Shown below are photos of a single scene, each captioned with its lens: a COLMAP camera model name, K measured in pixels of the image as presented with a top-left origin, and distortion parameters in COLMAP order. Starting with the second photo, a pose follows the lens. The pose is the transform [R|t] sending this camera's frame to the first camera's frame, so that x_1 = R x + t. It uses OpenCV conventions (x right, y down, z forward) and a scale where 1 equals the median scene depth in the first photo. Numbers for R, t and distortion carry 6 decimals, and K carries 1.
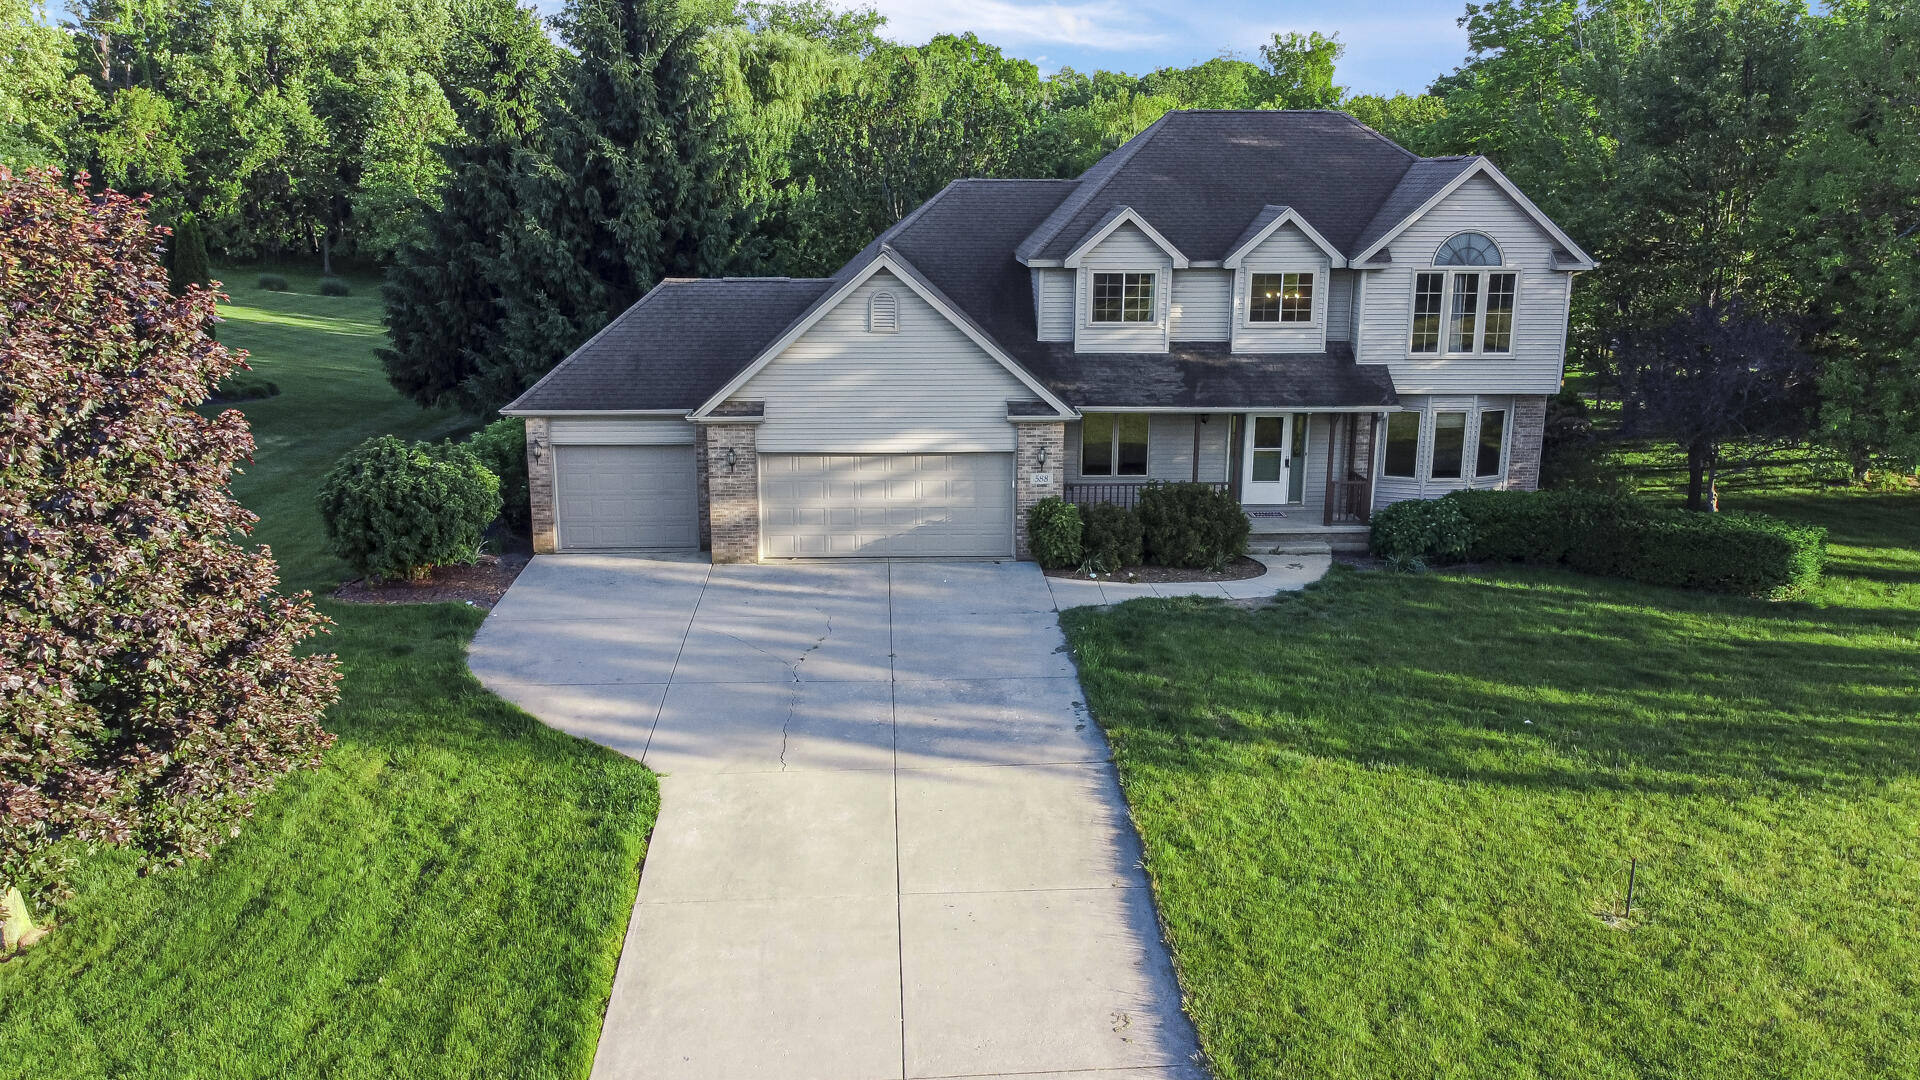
lens RADIAL K [[1477.4, 0, 960.0], [0, 1477.4, 540.0], [0, 0, 1]] dist [0.000126, -0.002486]
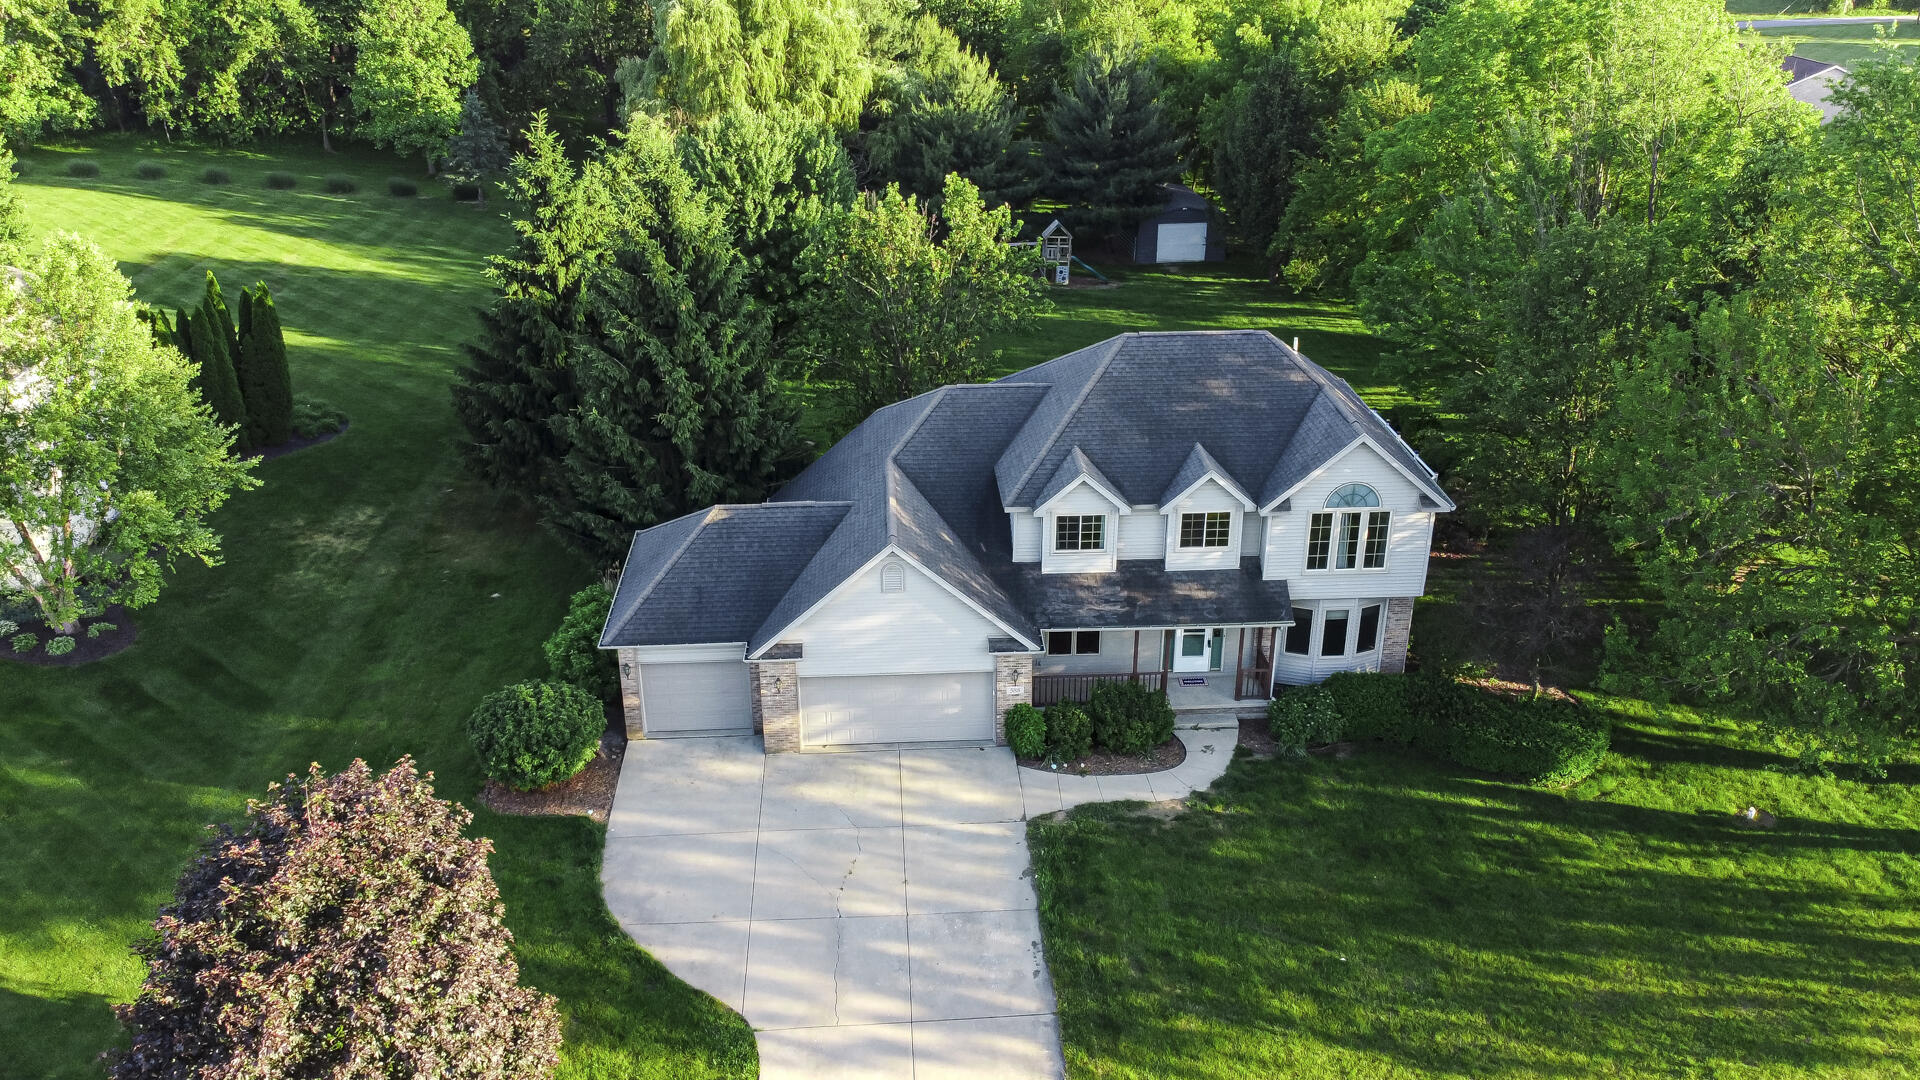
lens RADIAL K [[1518.2, 0, 960.0], [0, 1518.2, 540.0], [0, 0, 1]] dist [0.002043, -0.004734]
pose [[0.999942, -0.010182, 0.003372, 0.003279], [0.009351, 0.981575, 0.190846, -0.428456], [-0.005253, -0.190803, 0.981614, -0.292823]]
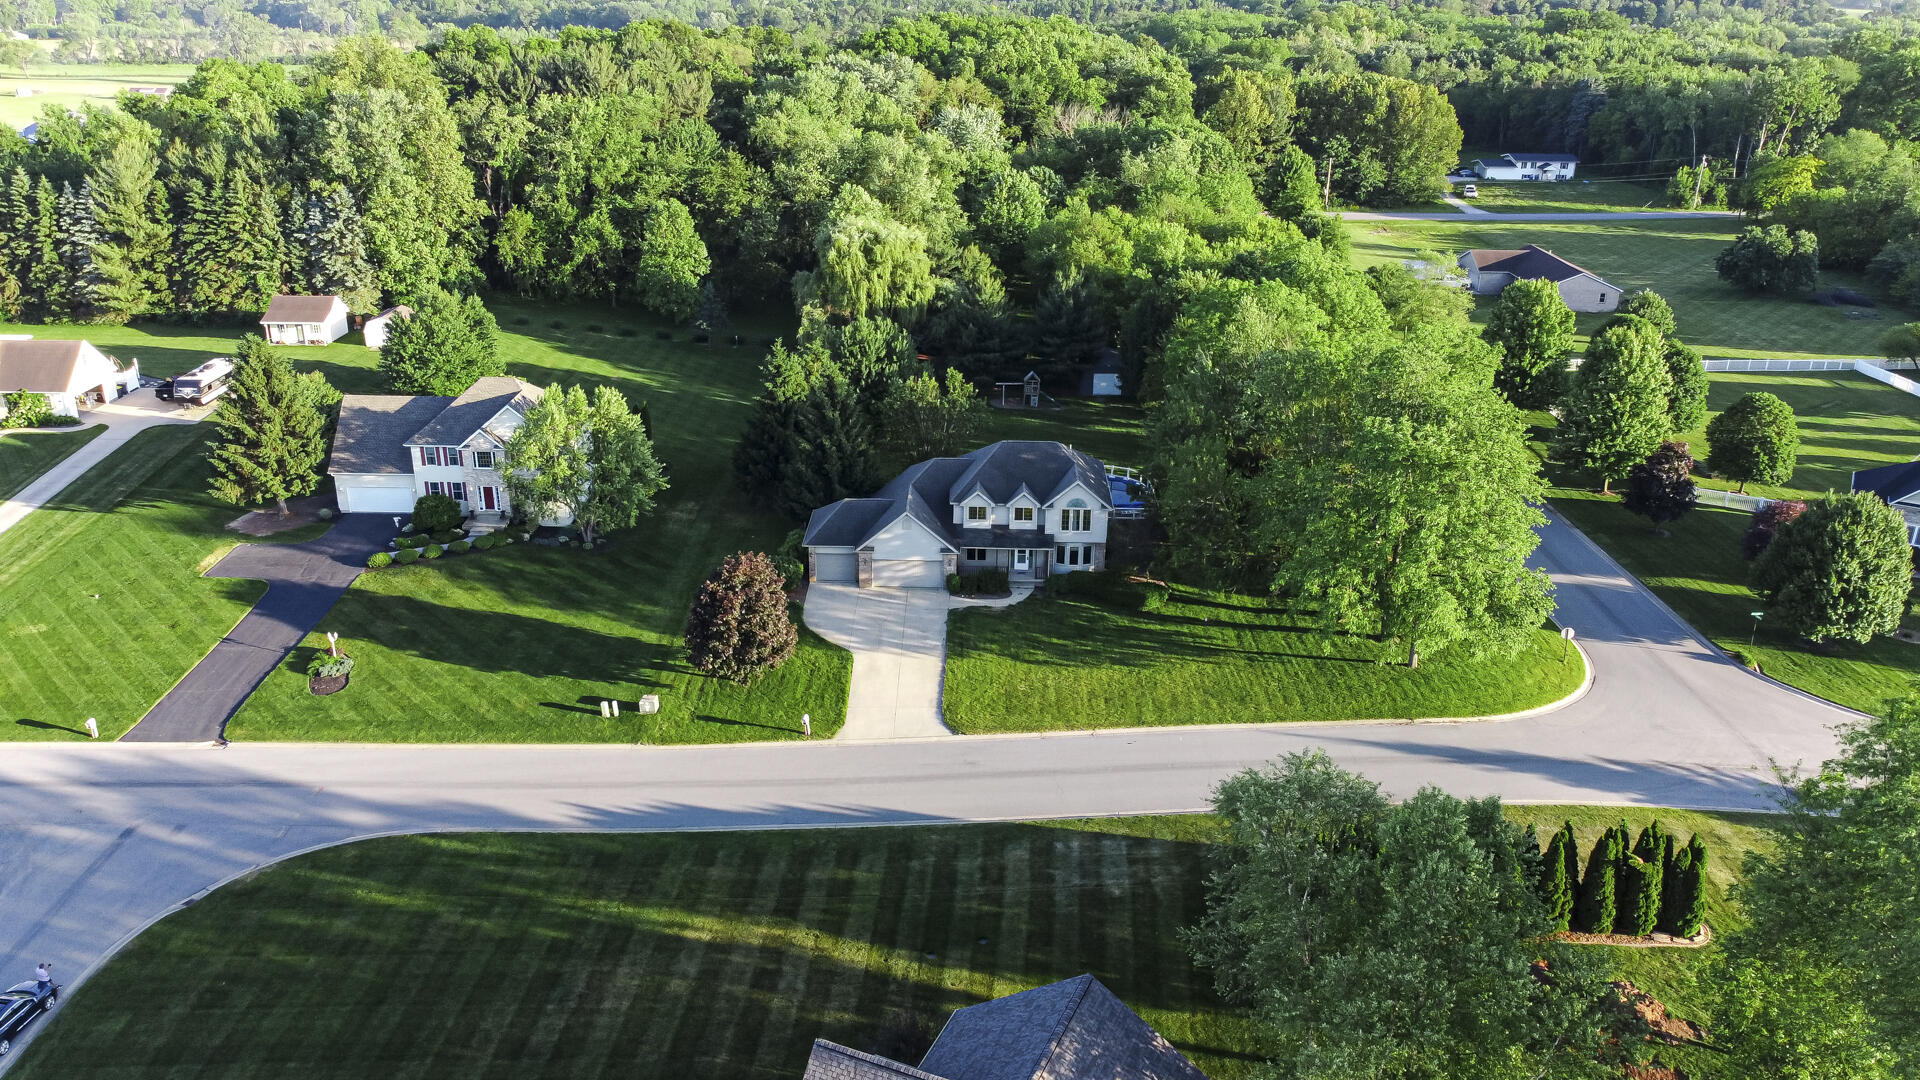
lens RADIAL K [[1451.9, 0, 960.0], [0, 1451.9, 540.0], [0, 0, 1]] dist [0.001666, -0.005284]
pose [[0.997672, 0.031711, -0.060381, 0.291527], [-0.022848, 0.989576, 0.142190, -0.614260], [0.064261, -0.140479, 0.987996, -2.495908]]
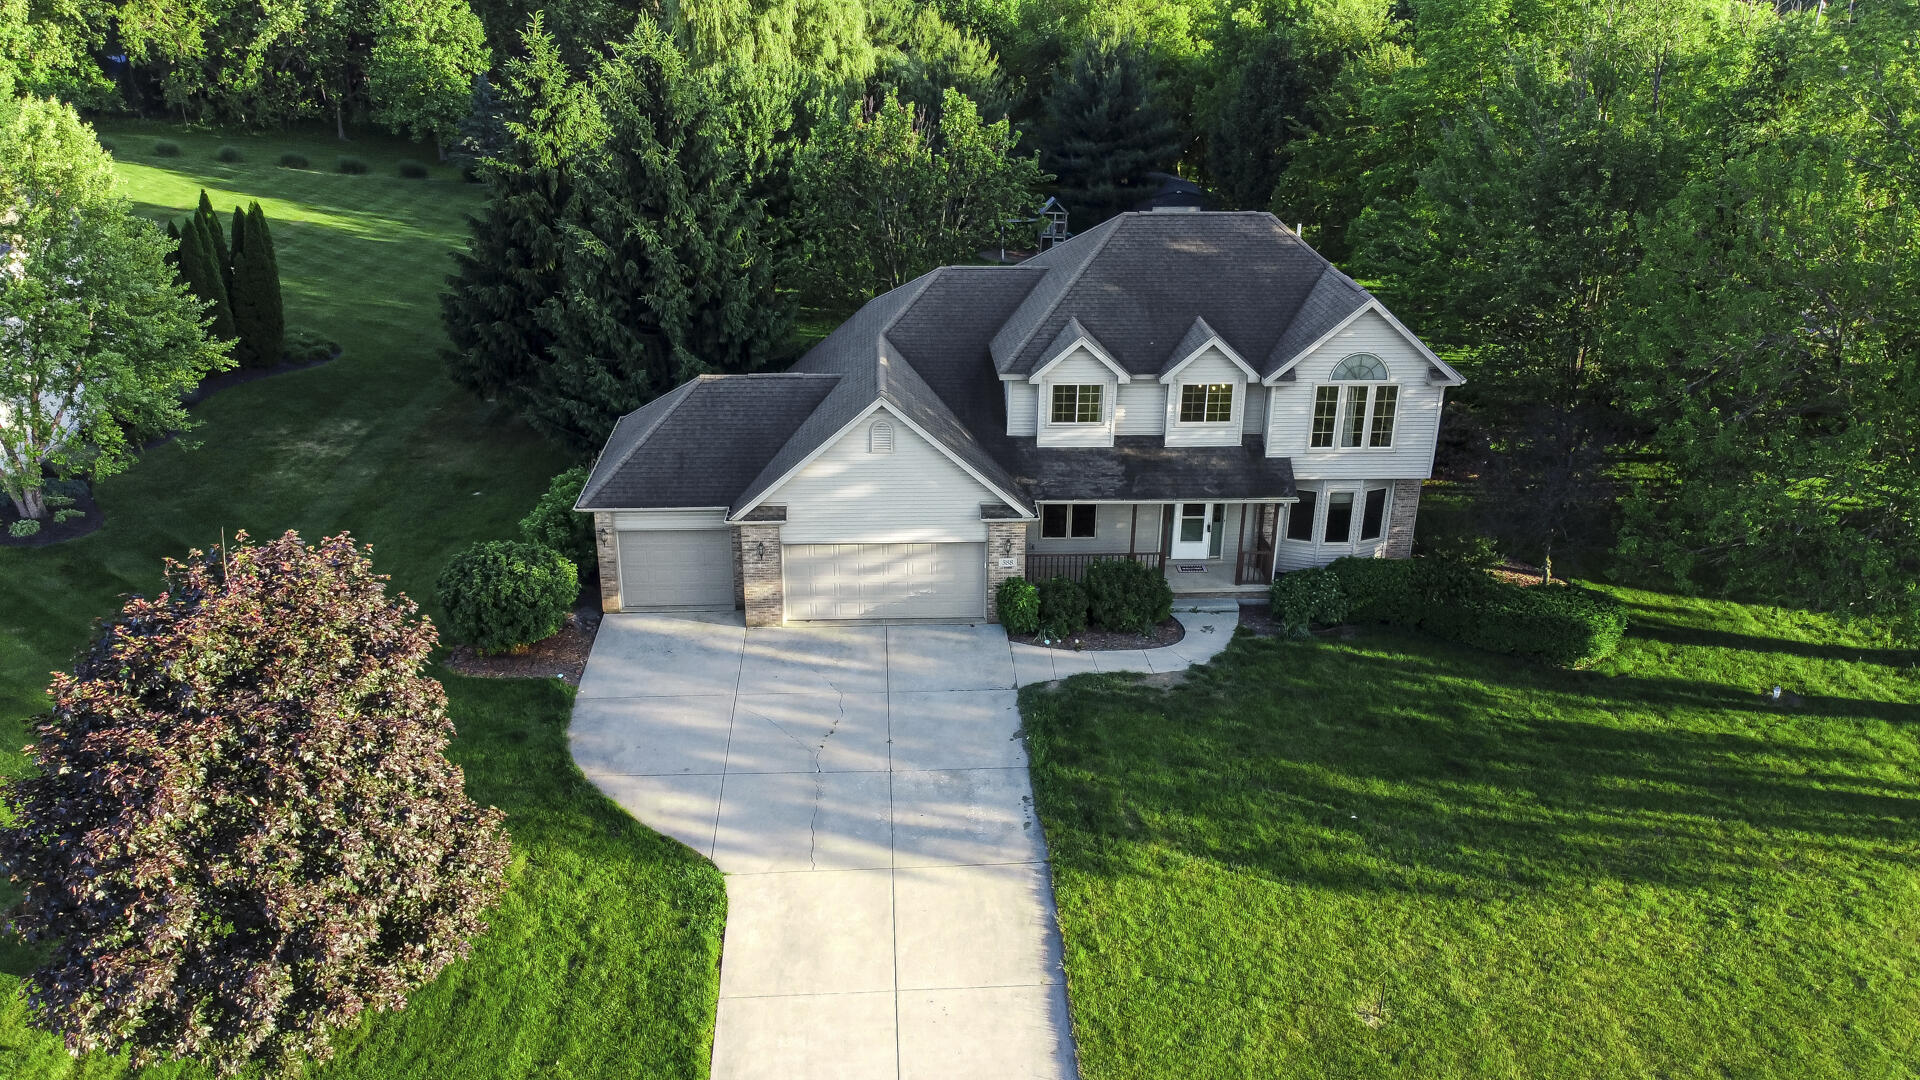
lens RADIAL K [[1451.9, 0, 960.0], [0, 1451.9, 540.0], [0, 0, 1]] dist [0.001666, -0.005284]
pose [[0.999970, 0.004035, 0.006681, 0.006410], [-0.005054, 0.987055, 0.160304, -0.257568], [-0.005948, -0.160333, 0.987045, -0.214303]]
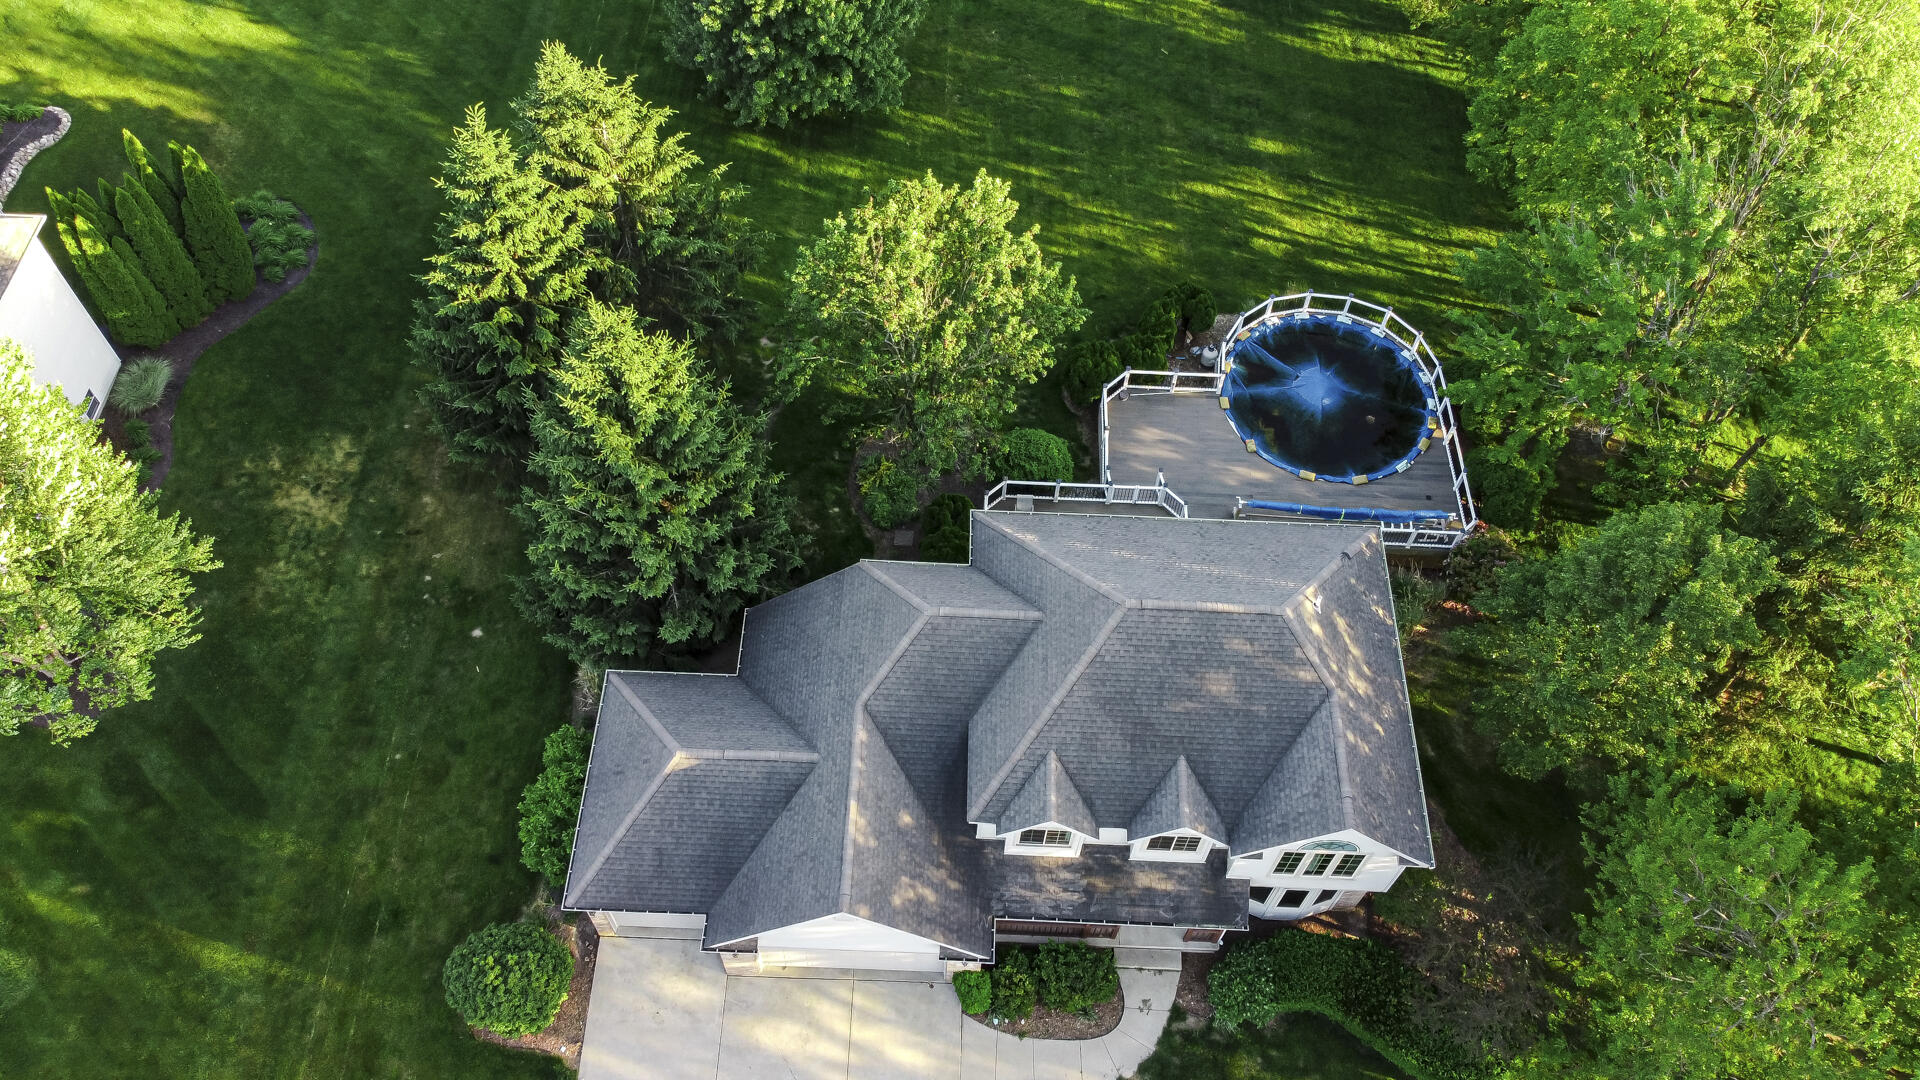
lens RADIAL K [[1451.9, 0, 960.0], [0, 1451.9, 540.0], [0, 0, 1]] dist [0.001666, -0.005284]
pose [[0.996482, 0.080961, -0.021654, 0.048113], [-0.045163, 0.736422, 0.675013, -1.225008], [0.070597, -0.671661, 0.737488, 0.278502]]
